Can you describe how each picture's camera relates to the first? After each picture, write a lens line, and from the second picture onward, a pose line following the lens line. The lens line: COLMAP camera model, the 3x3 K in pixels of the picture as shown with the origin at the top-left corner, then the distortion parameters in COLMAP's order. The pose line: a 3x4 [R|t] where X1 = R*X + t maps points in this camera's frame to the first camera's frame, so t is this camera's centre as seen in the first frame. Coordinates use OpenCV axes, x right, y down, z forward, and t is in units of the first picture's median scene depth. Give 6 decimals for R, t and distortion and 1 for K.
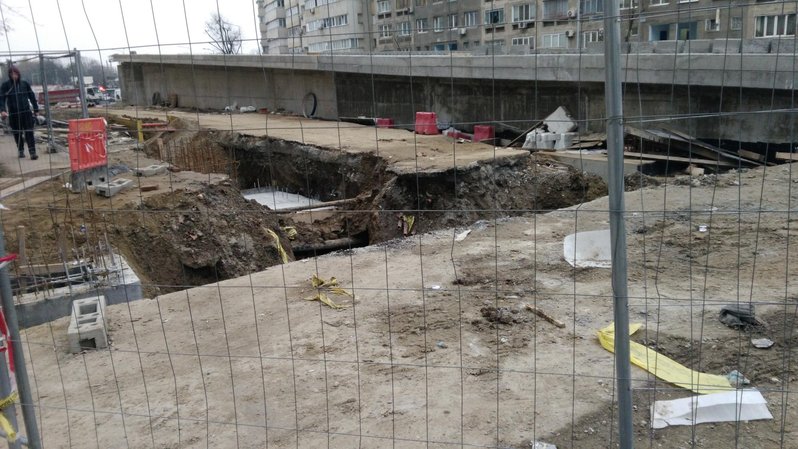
lens RADIAL K [[579.5, 0, 399.0], [0, 579.5, 224.5], [0, 0, 1]] dist [0.055835, -0.103338]
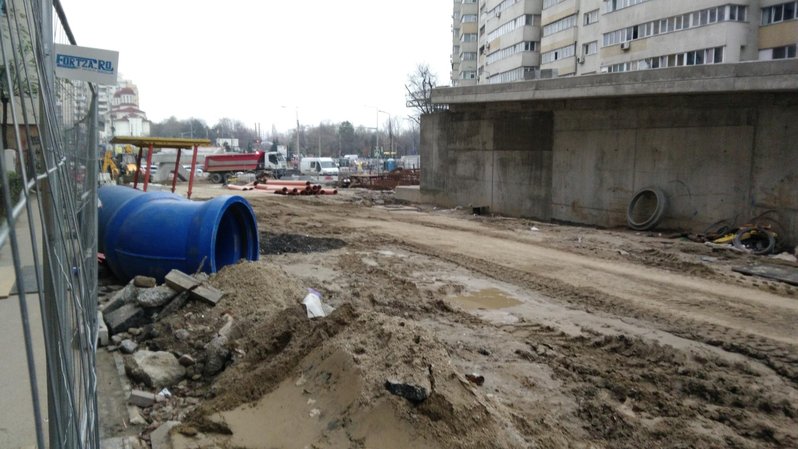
lens RADIAL K [[579.5, 0, 399.0], [0, 579.5, 224.5], [0, 0, 1]] dist [0.055835, -0.103338]
pose [[0.983118, 0.057854, -0.173585, -0.349965], [-0.077619, 0.990971, -0.109321, -0.115289], [0.165693, 0.120949, 0.978732, 0.476508]]
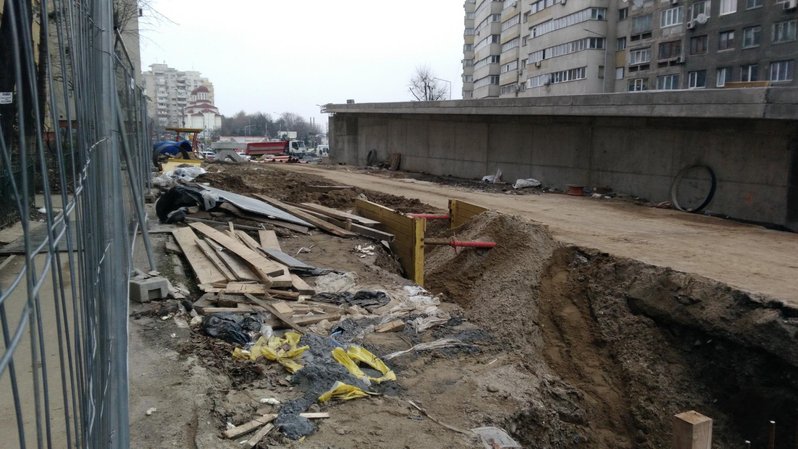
lens RADIAL K [[579.5, 0, 399.0], [0, 579.5, 224.5], [0, 0, 1]] dist [0.055835, -0.103338]
pose [[0.955504, 0.081183, -0.283585, -0.105859], [-0.110191, 0.990020, -0.087858, -0.042358], [0.273623, 0.115198, 0.954914, 0.187983]]
